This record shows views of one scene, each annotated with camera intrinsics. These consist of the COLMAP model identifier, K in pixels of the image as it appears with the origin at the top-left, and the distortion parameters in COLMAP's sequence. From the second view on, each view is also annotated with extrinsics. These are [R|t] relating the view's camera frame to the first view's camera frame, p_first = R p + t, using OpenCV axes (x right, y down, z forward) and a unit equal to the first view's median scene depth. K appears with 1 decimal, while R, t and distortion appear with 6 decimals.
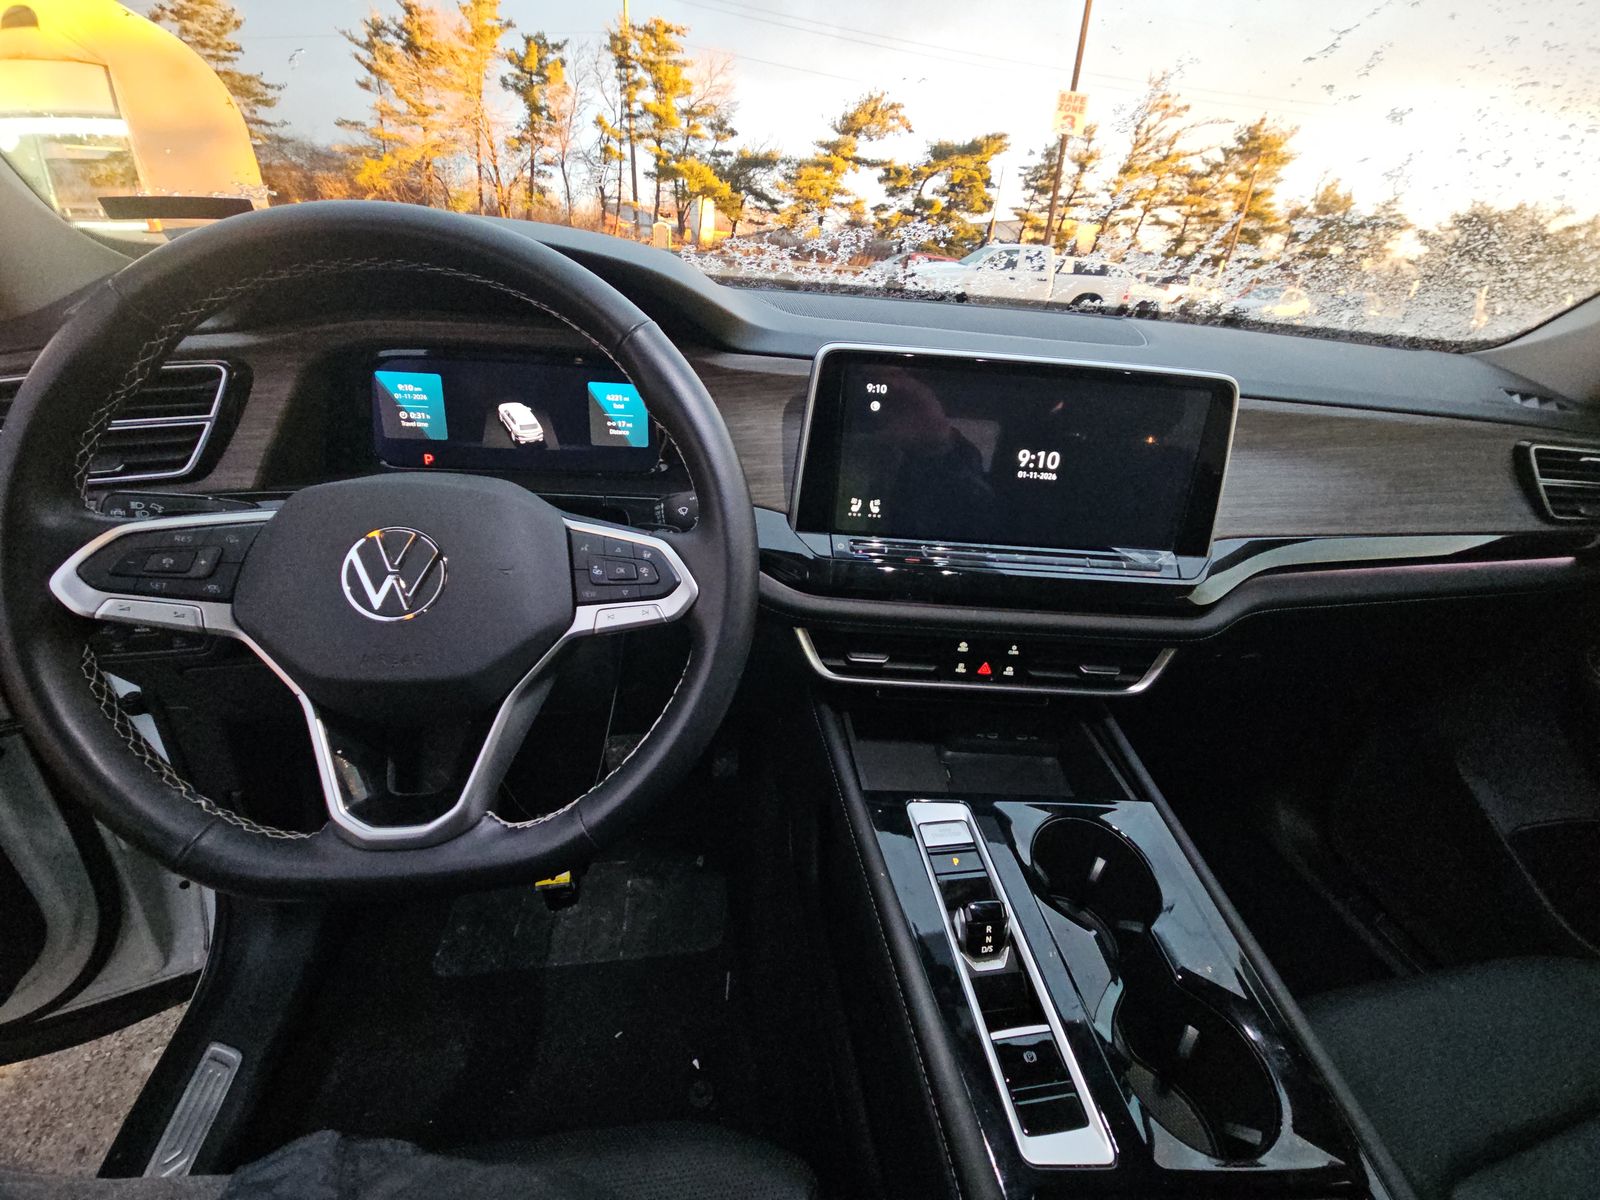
lens RADIAL K [[626.7, 0, 802.6], [0, 626.7, 596.5], [0, 0, 1]] dist [0.023755, -0.018220]
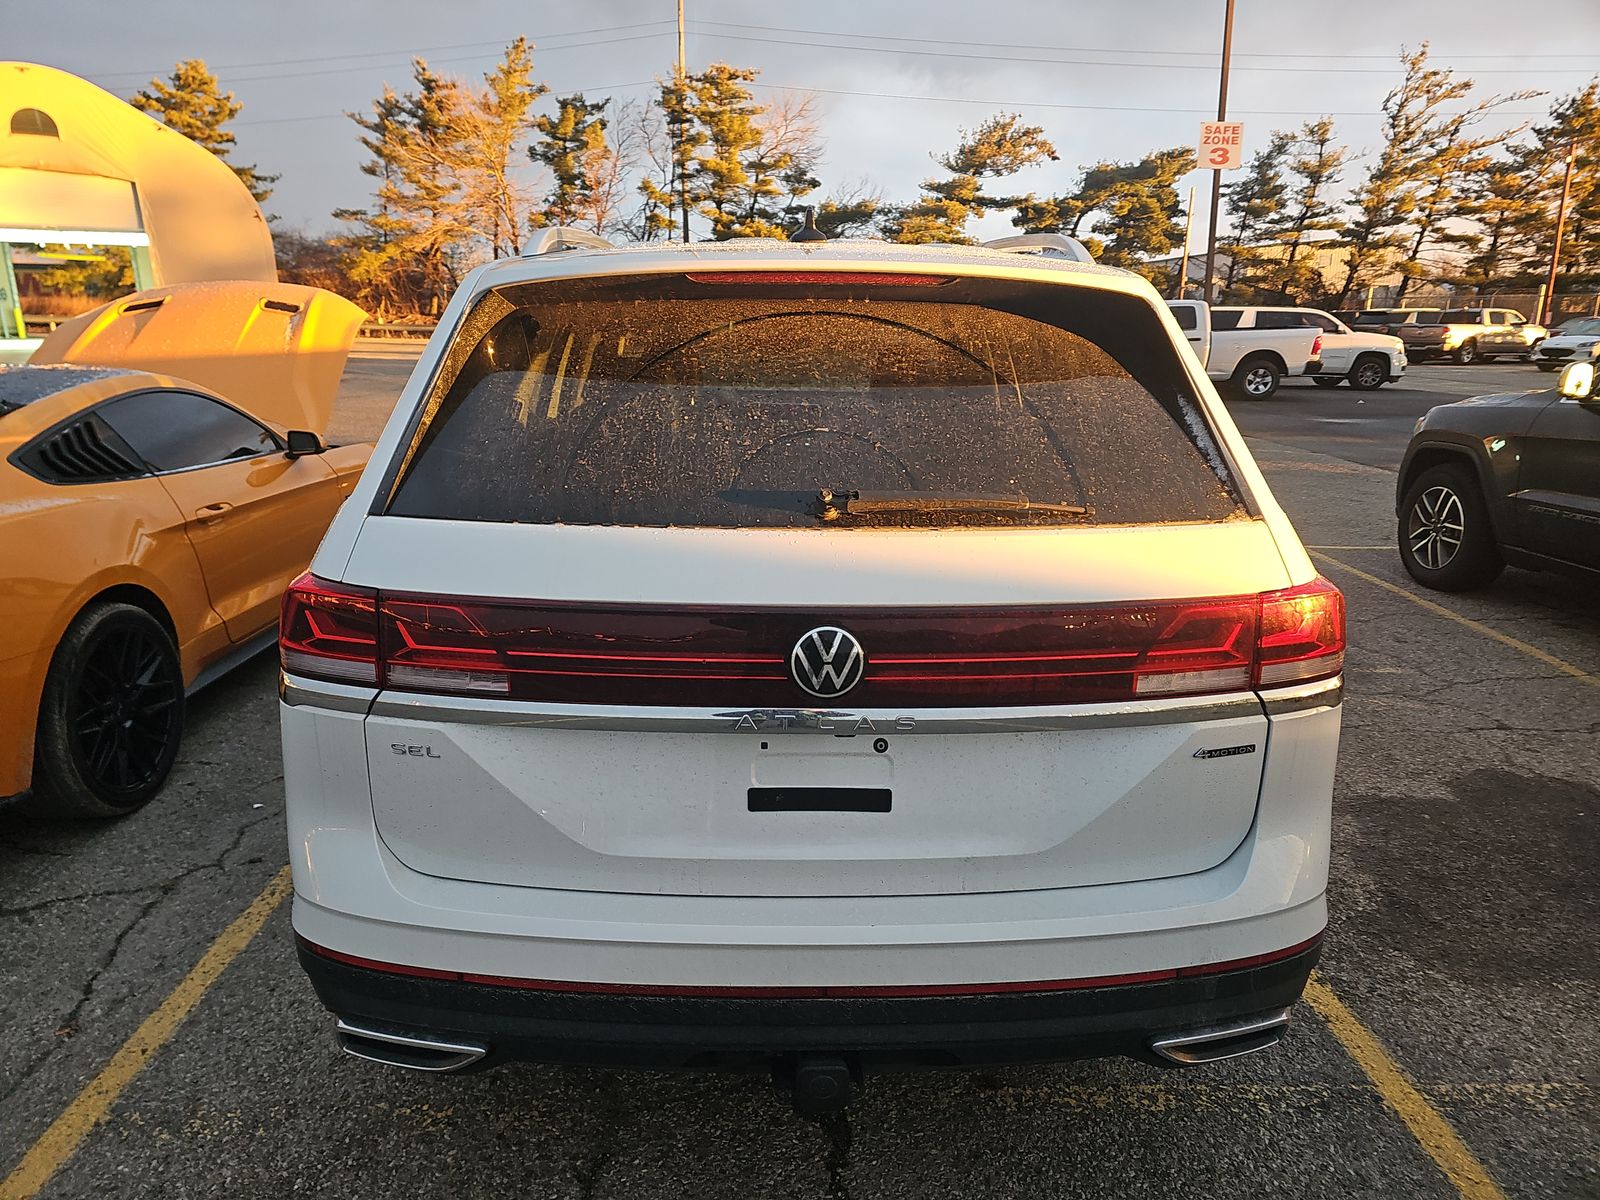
lens RADIAL K [[1042.5, 0, 795.1], [0, 1042.5, 602.1], [0, 0, 1]] dist [0.046545, -0.026683]
pose [[0.989953, -0.032008, -0.137726, 0.026237], [-0.000674, 0.972961, -0.230967, 0.053570], [0.141395, 0.228739, 0.963165, -0.114741]]
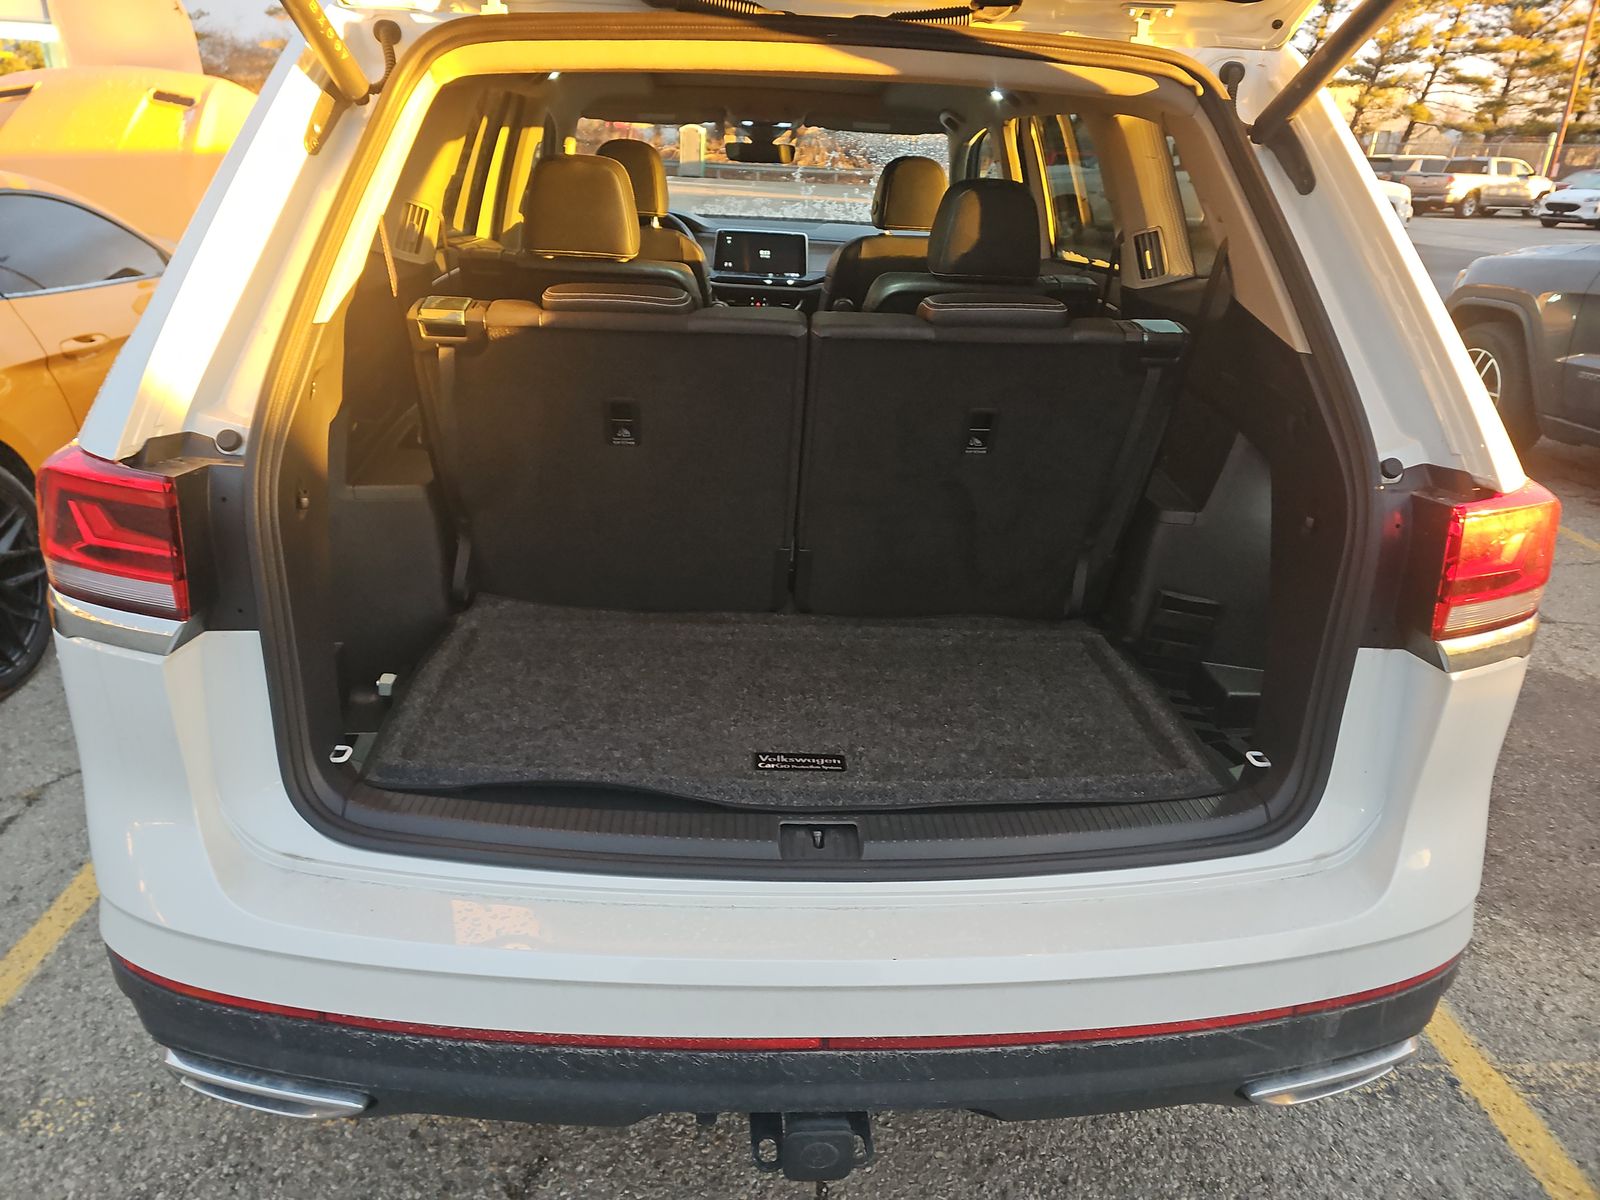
lens RADIAL K [[1042.5, 0, 795.1], [0, 1042.5, 602.1], [0, 0, 1]] dist [0.046545, -0.026683]
pose [[0.993873, 0.004365, -0.110445, 0.023715], [-0.014586, 0.995661, -0.091902, 0.049267], [0.109564, 0.092949, 0.989624, -0.102855]]
